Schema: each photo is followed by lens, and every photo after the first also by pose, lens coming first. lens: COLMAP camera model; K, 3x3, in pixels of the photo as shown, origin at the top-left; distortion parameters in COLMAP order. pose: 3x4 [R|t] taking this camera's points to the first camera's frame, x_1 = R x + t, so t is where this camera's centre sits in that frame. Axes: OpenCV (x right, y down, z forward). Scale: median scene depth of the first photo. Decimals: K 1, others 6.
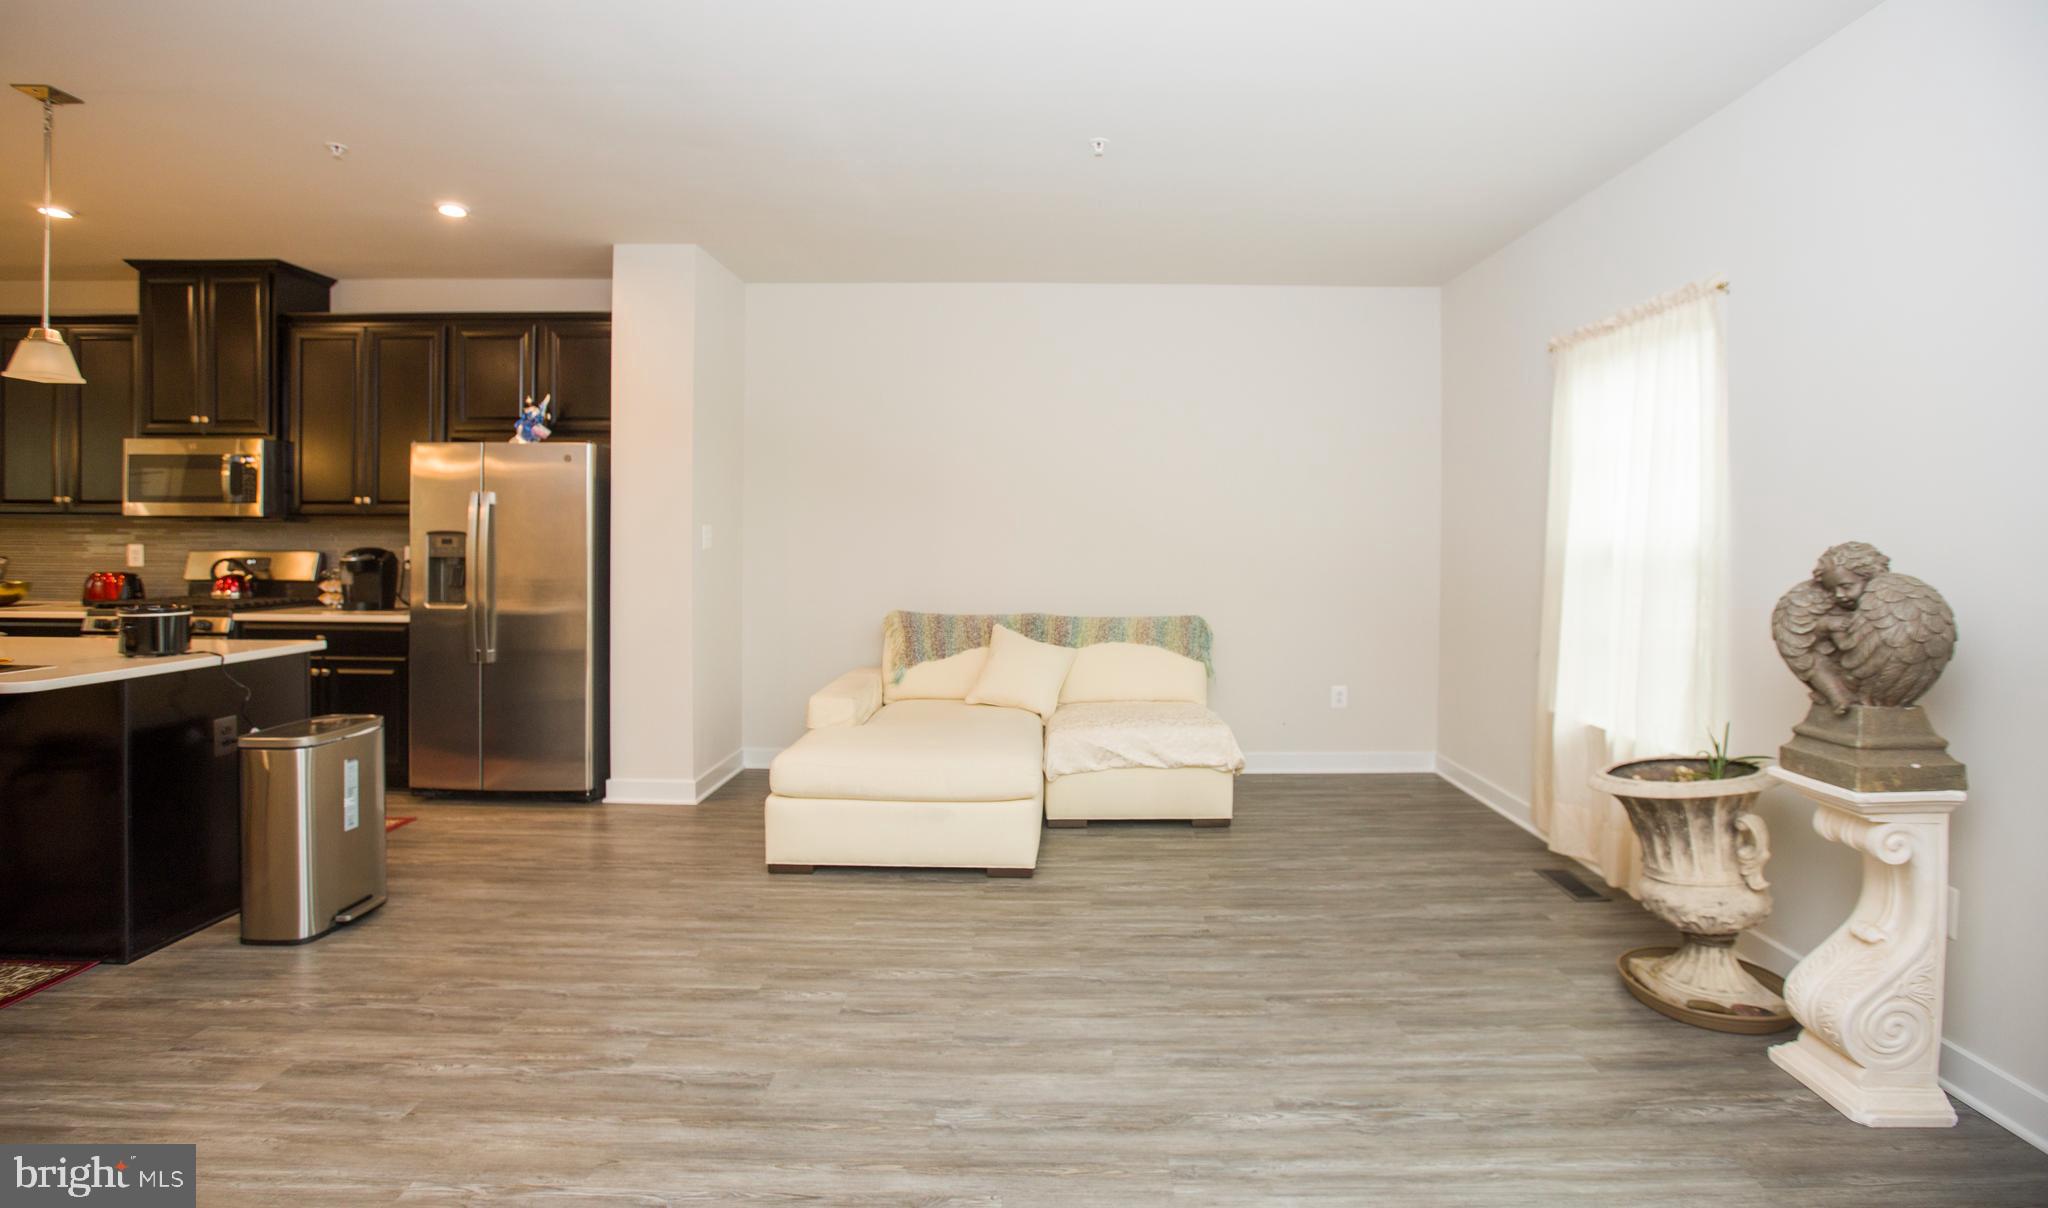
lens RADIAL K [[947.4, 0, 1054.4], [0, 947.4, 544.6], [0, 0, 1]] dist [-0.074750, 0.032873]
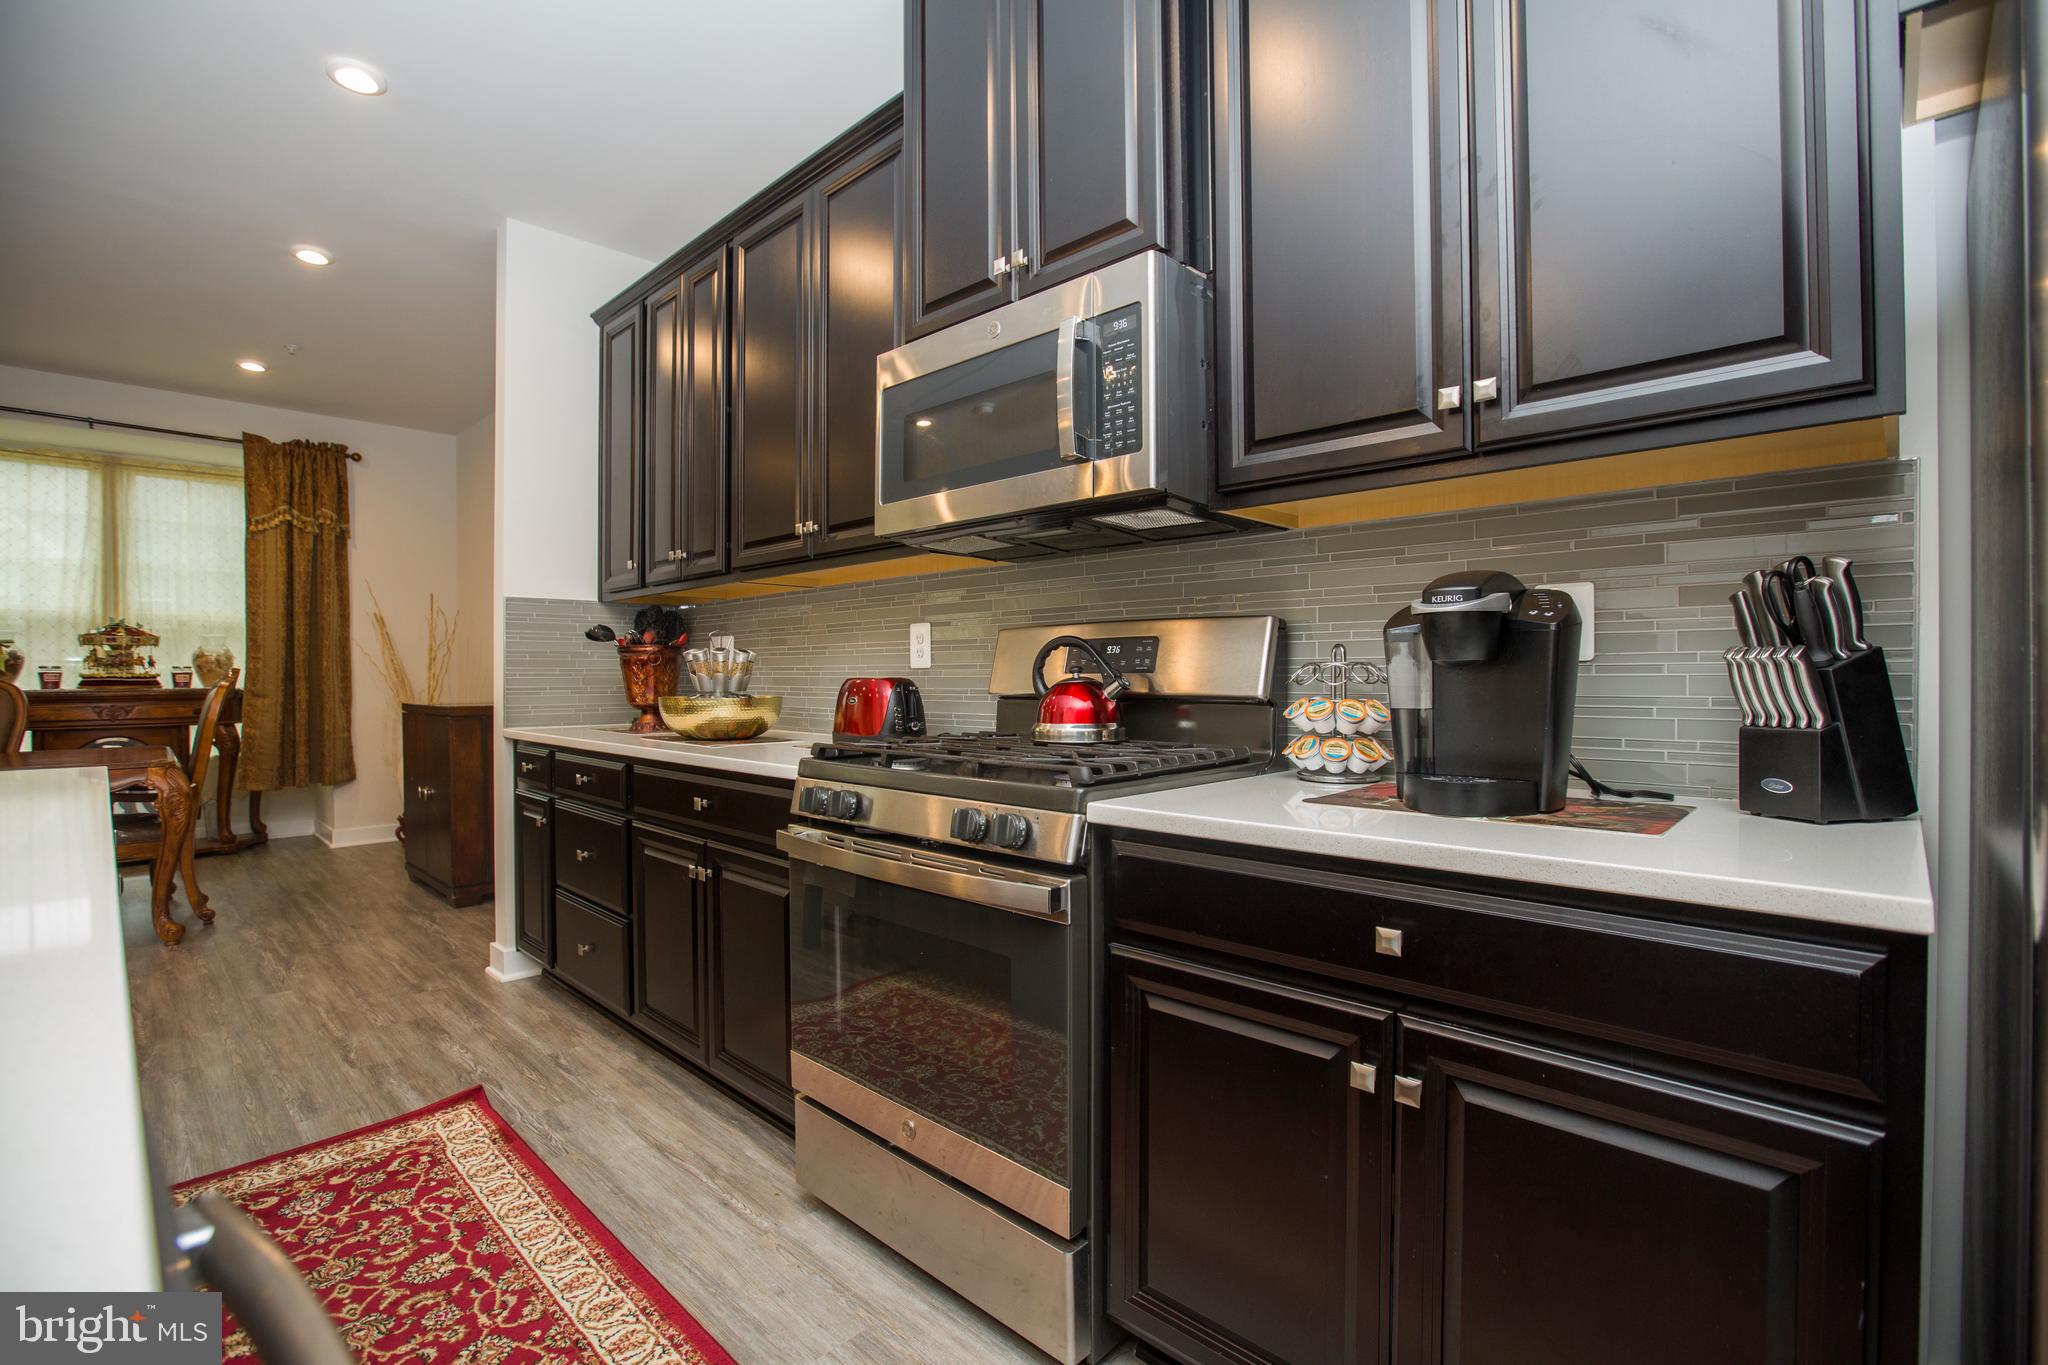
lens RADIAL K [[936.6, 0, 1024.0], [0, 936.6, 682.5], [0, 0, 1]] dist [-0.024227, 0.000487]
pose [[0.717118, -0.004938, -0.696934, -1.012224], [0.000991, 0.999981, -0.006065, 0.057099], [0.696951, 0.003659, 0.717110, 1.102882]]
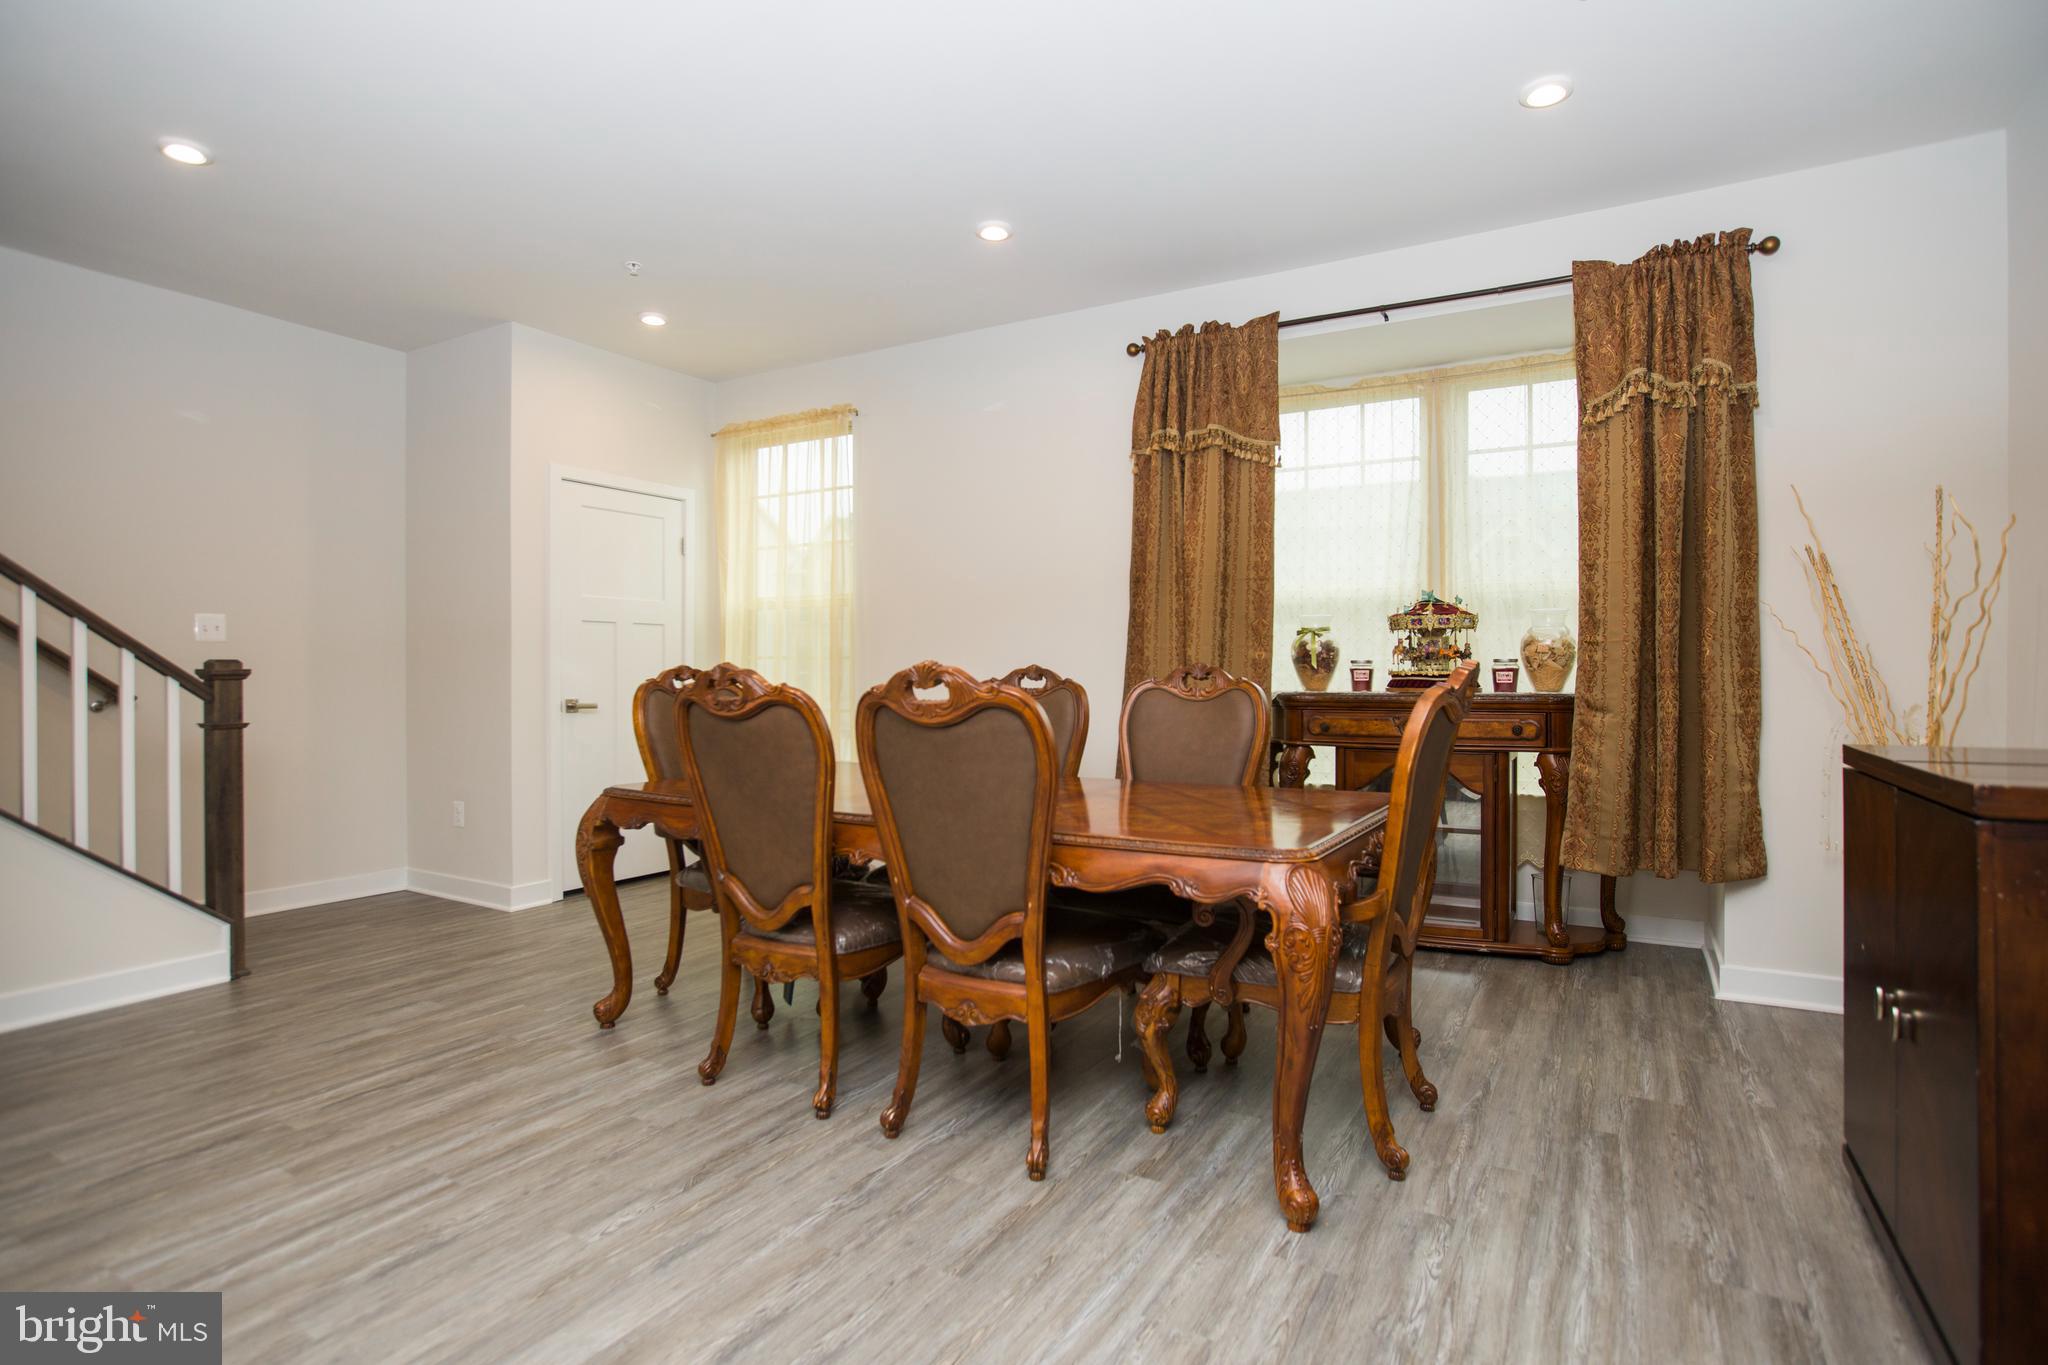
lens RADIAL K [[1026.1, 0, 1024.0], [0, 1026.1, 682.5], [0, 0, 1]] dist [-0.016821, 0.001006]
pose [[-0.498828, 0.004189, -0.866691, -1.986194], [-0.007077, 0.999935, 0.008906, 0.036110], [0.866672, 0.010576, -0.498767, 1.357766]]
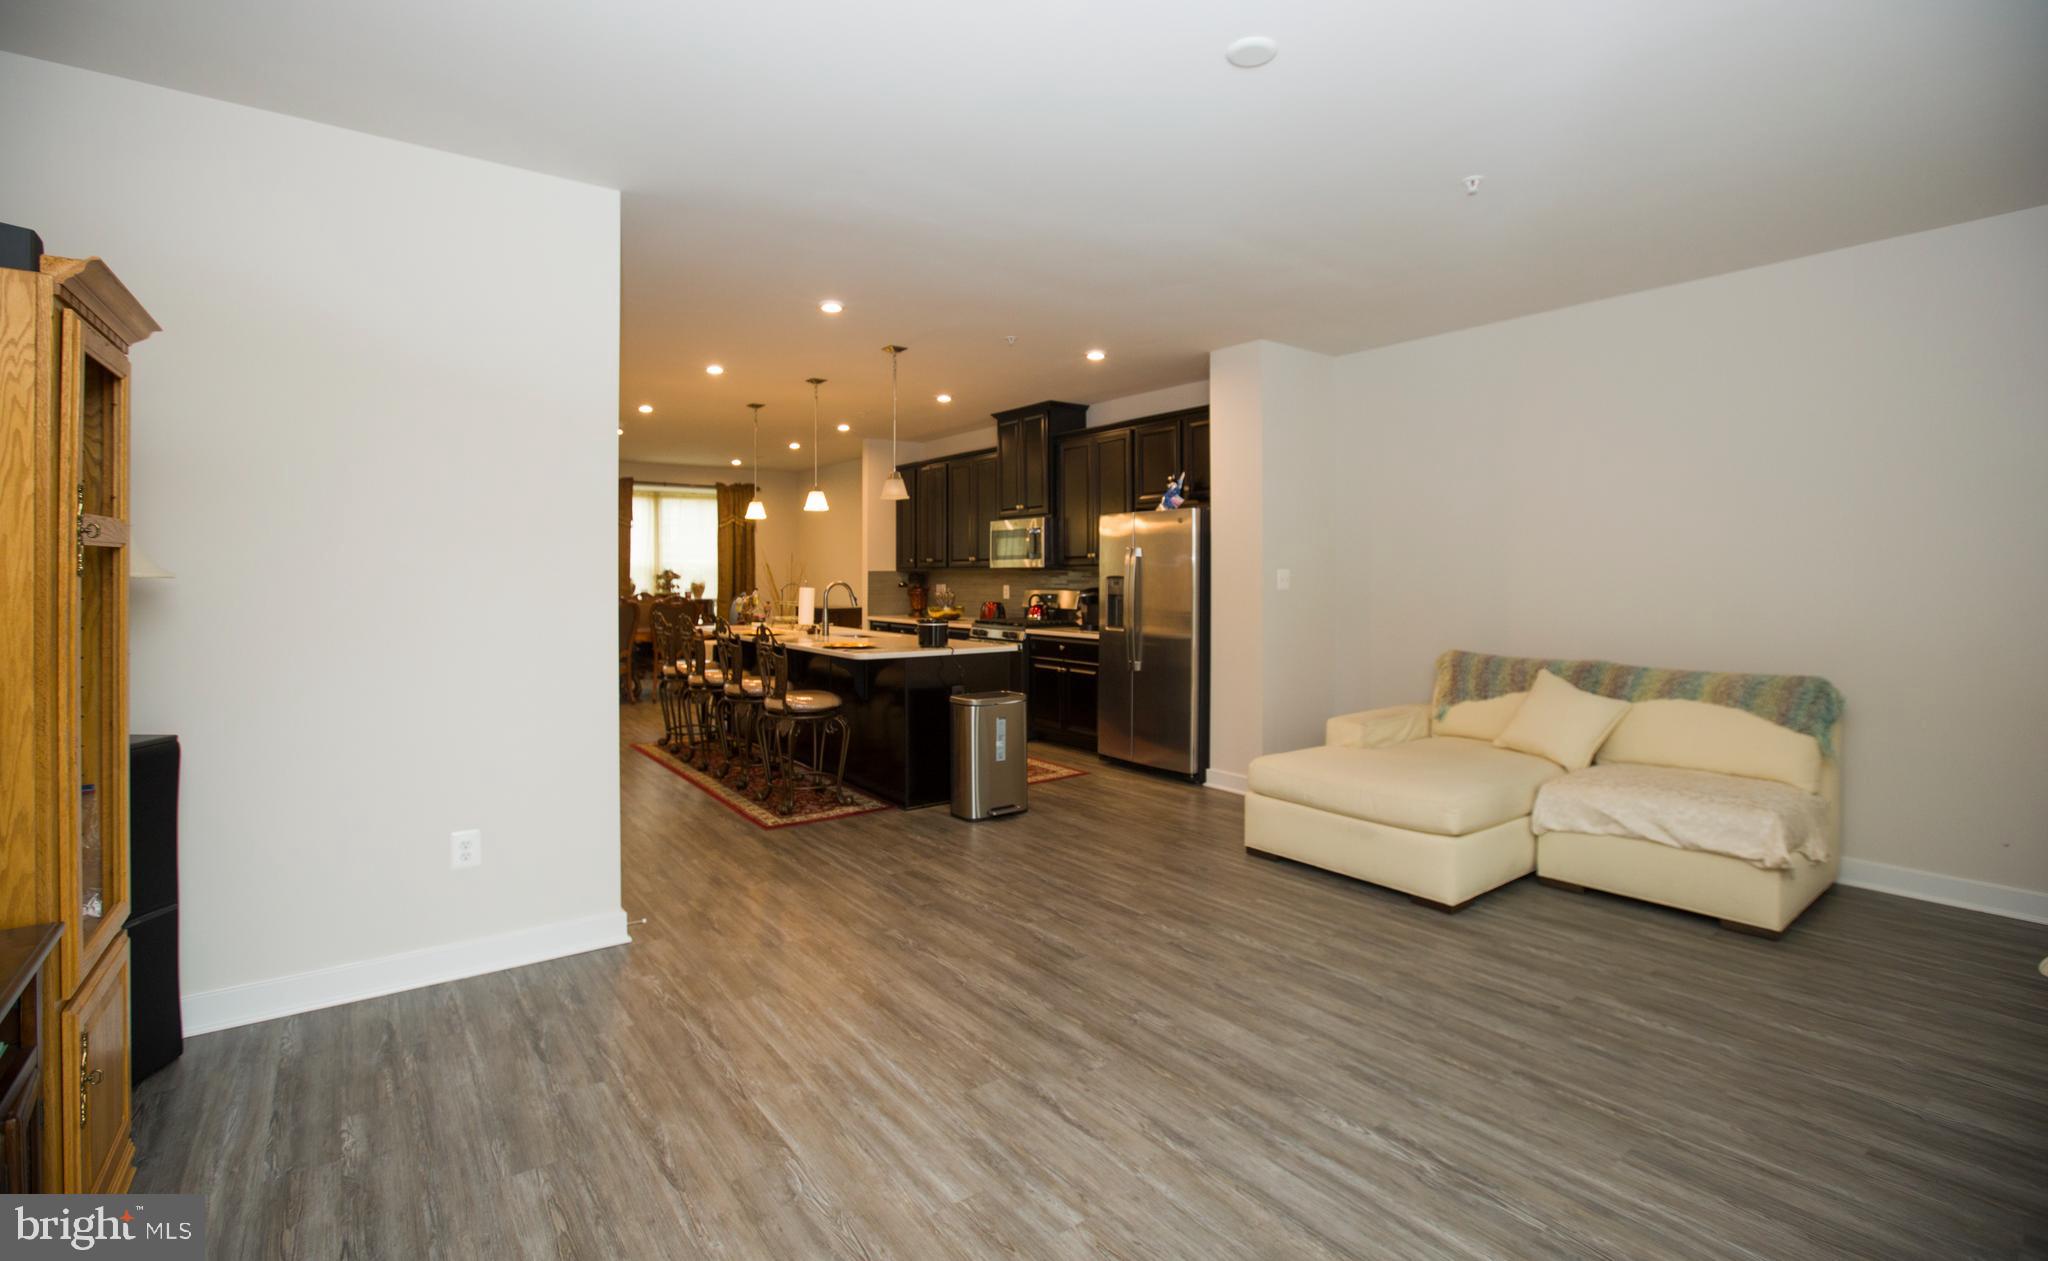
lens RADIAL K [[922.5, 0, 1022.6], [0, 922.5, 575.5], [0, 0, 1]] dist [-0.032784, 0.001197]
pose [[0.599758, -0.008162, -0.800140, 0.549647], [0.000209, 0.999950, -0.010044, -0.001599], [0.800182, 0.005856, 0.599729, 0.043865]]
